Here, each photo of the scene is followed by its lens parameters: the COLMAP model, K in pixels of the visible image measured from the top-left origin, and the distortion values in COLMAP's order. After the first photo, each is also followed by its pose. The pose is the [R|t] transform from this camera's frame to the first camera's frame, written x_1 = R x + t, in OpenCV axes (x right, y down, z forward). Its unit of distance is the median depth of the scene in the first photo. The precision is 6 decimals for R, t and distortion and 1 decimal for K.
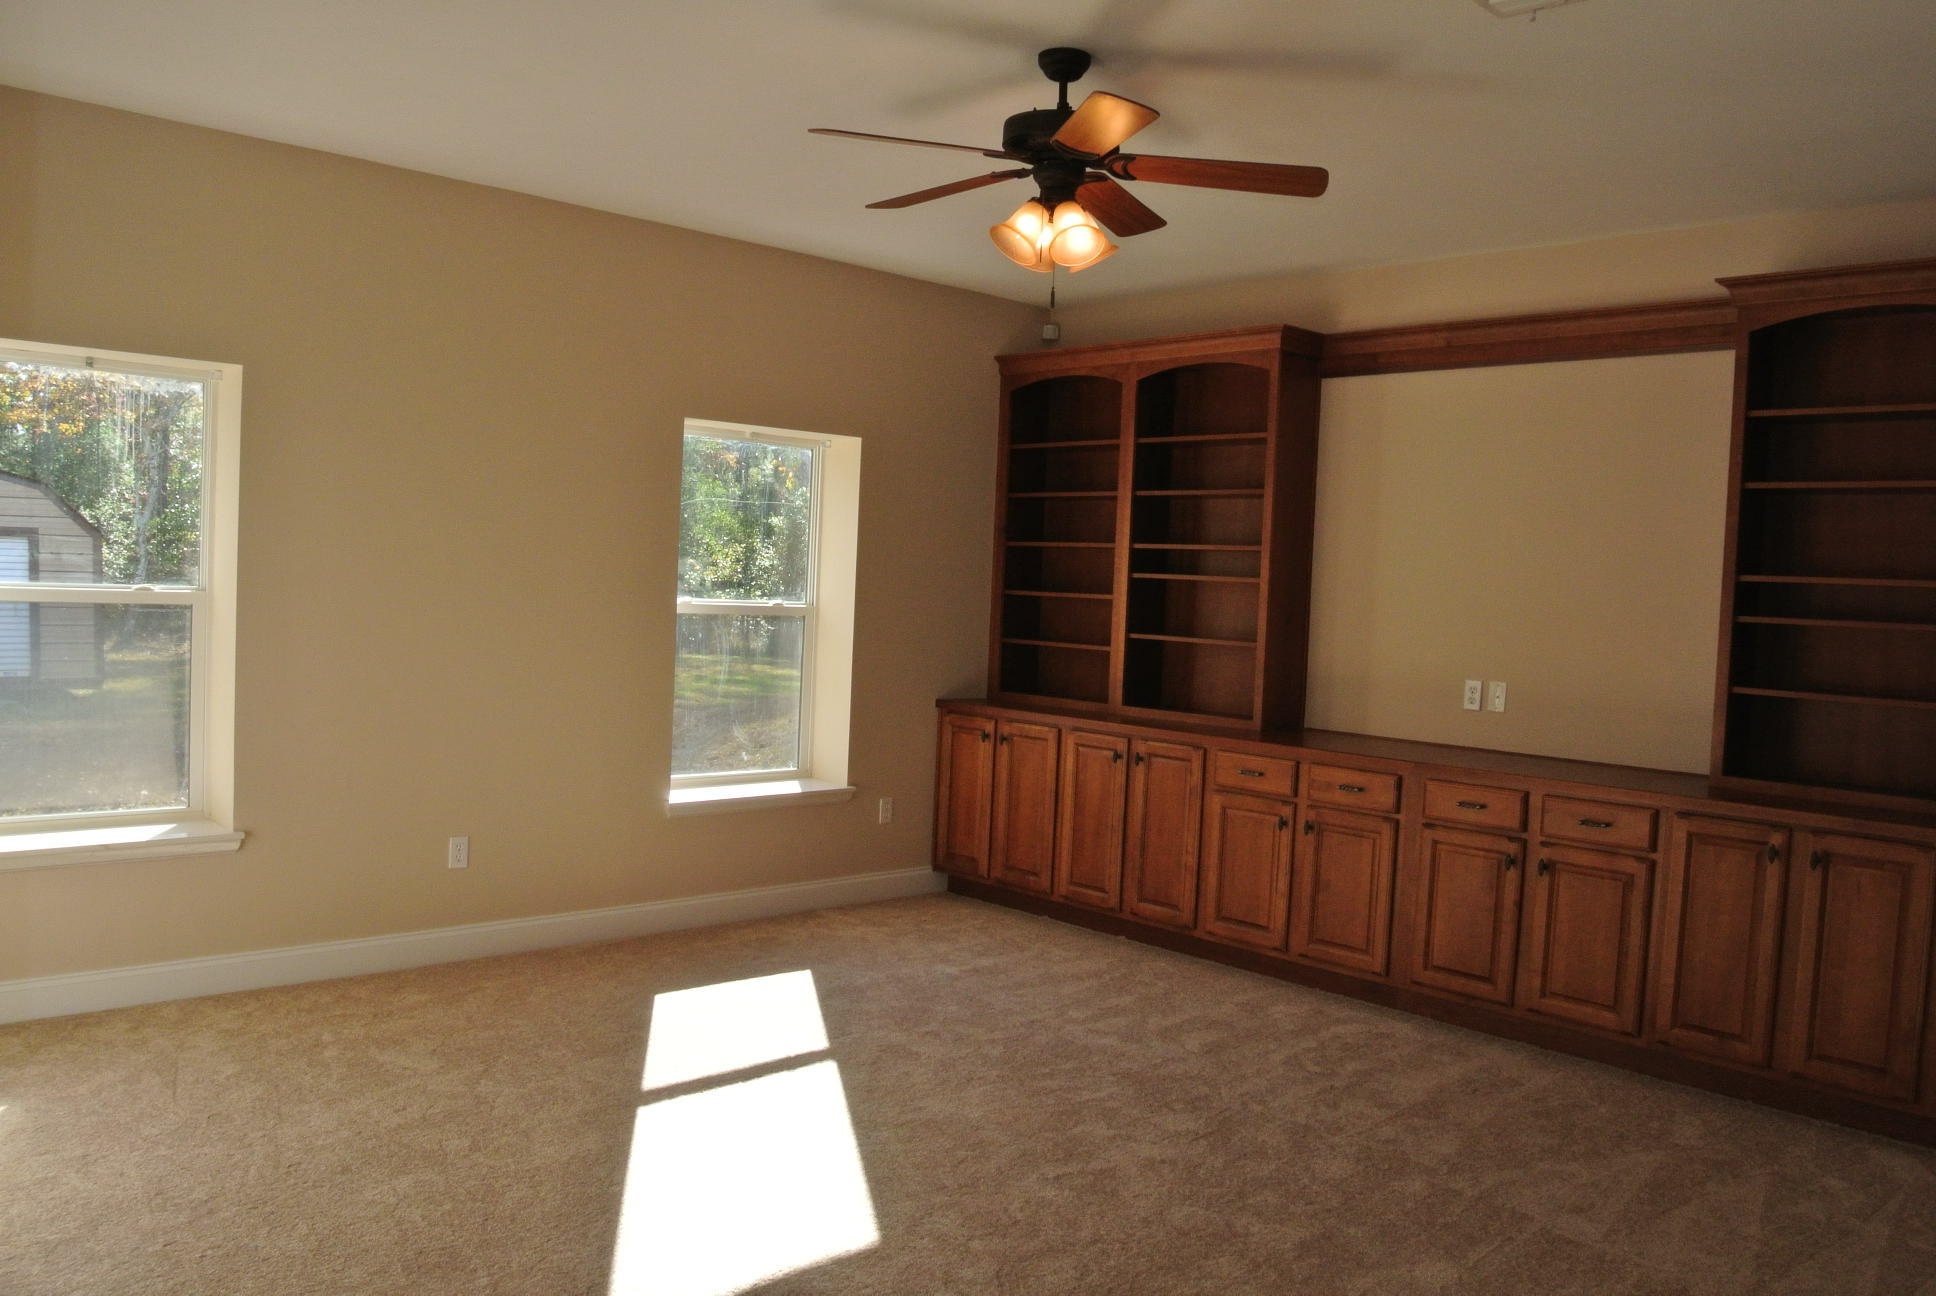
lens RADIAL K [[1489.6, 0, 966.9], [0, 1489.6, 655.6], [0, 0, 1]] dist [-0.093162, 0.036177]
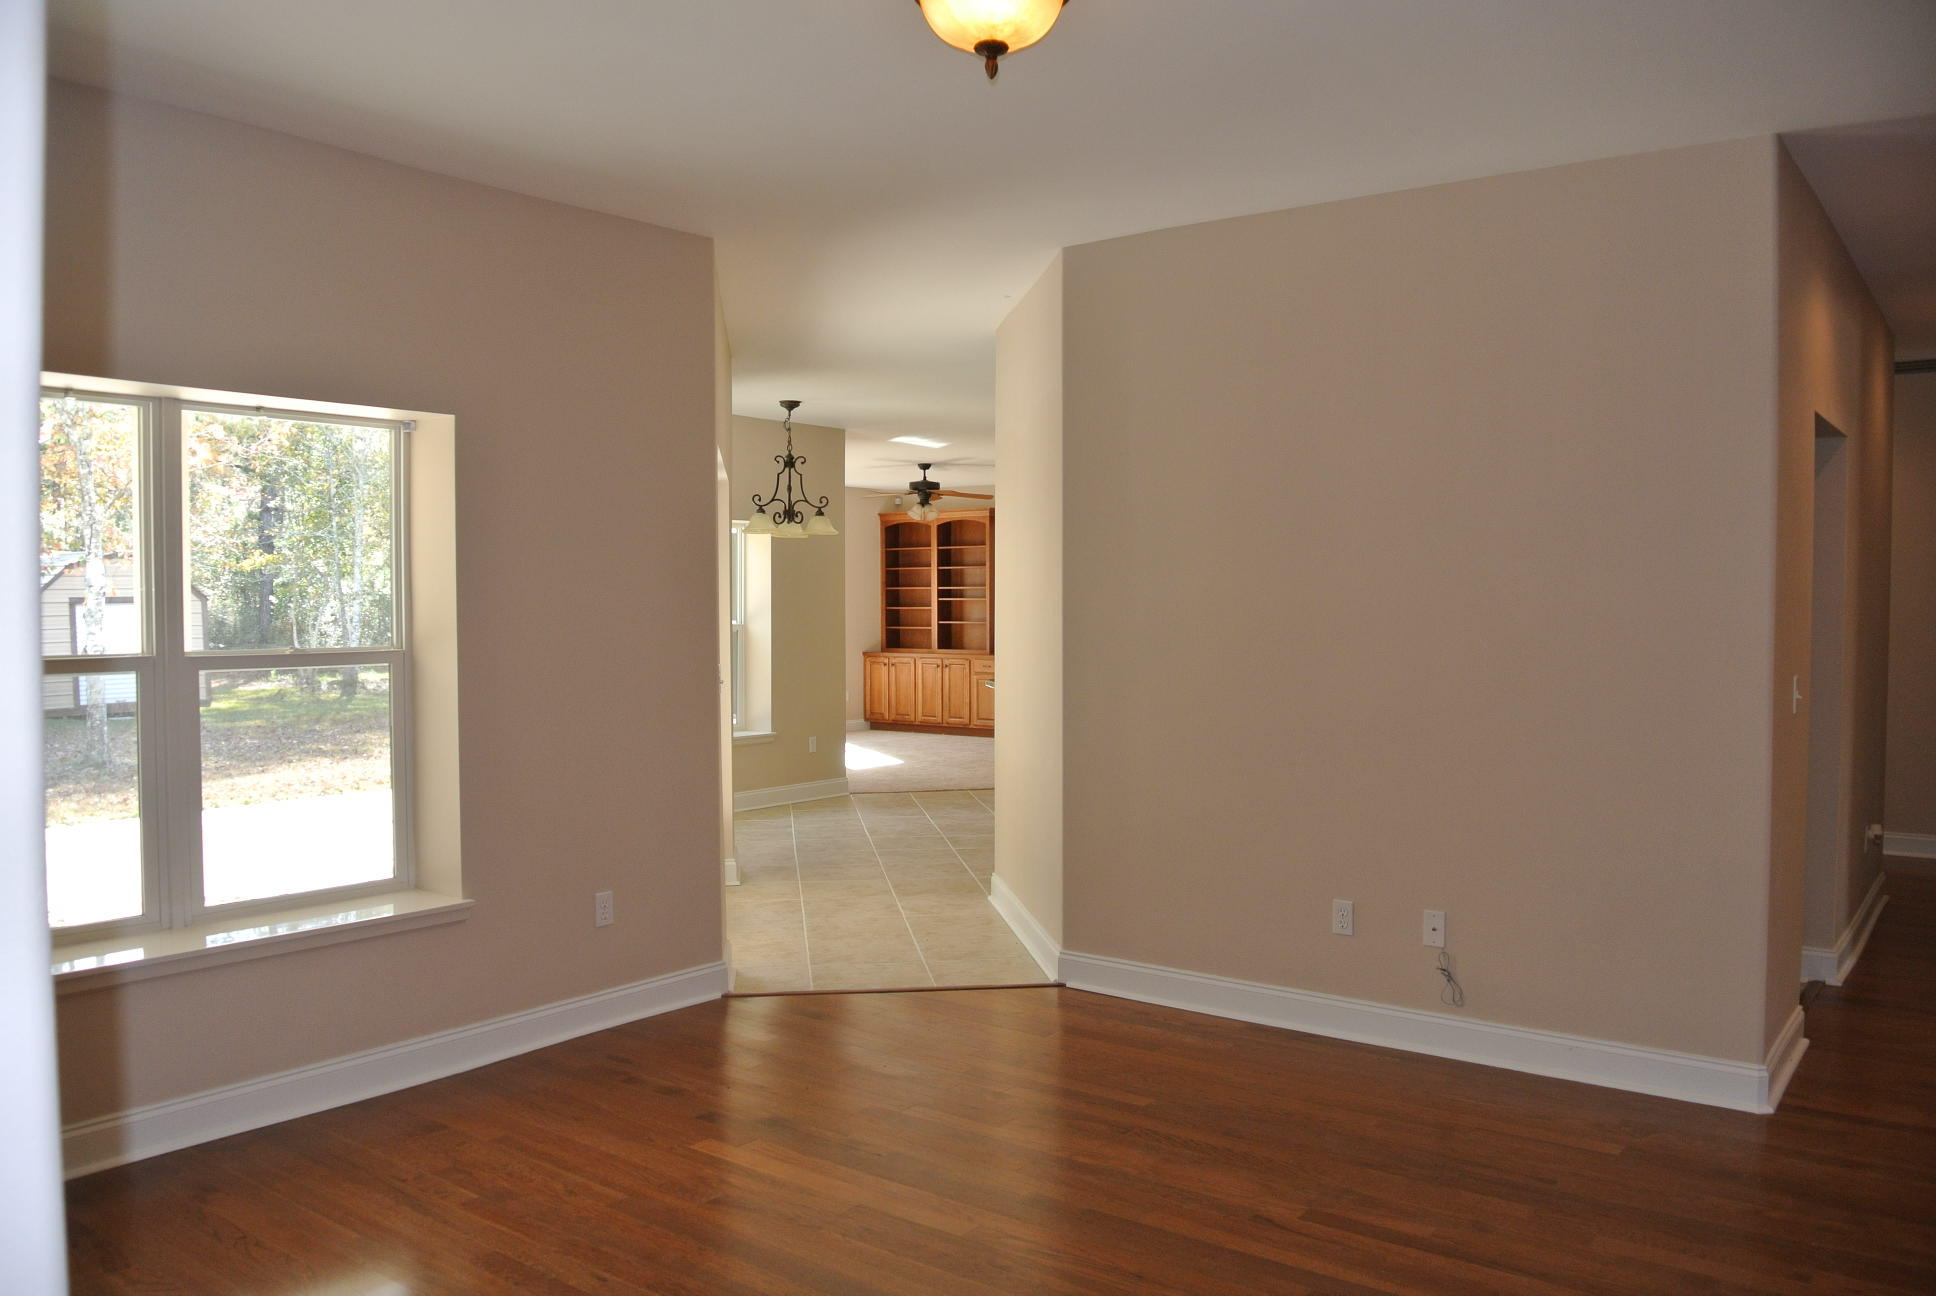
lens RADIAL K [[1489.6, 0, 966.9], [0, 1489.6, 655.6], [0, 0, 1]] dist [-0.093162, 0.036177]
pose [[0.984419, -0.054628, 0.167135, -0.286342], [0.055434, 0.998462, -0.000155, 0.048726], [-0.166869, 0.009418, 0.985934, -1.614539]]
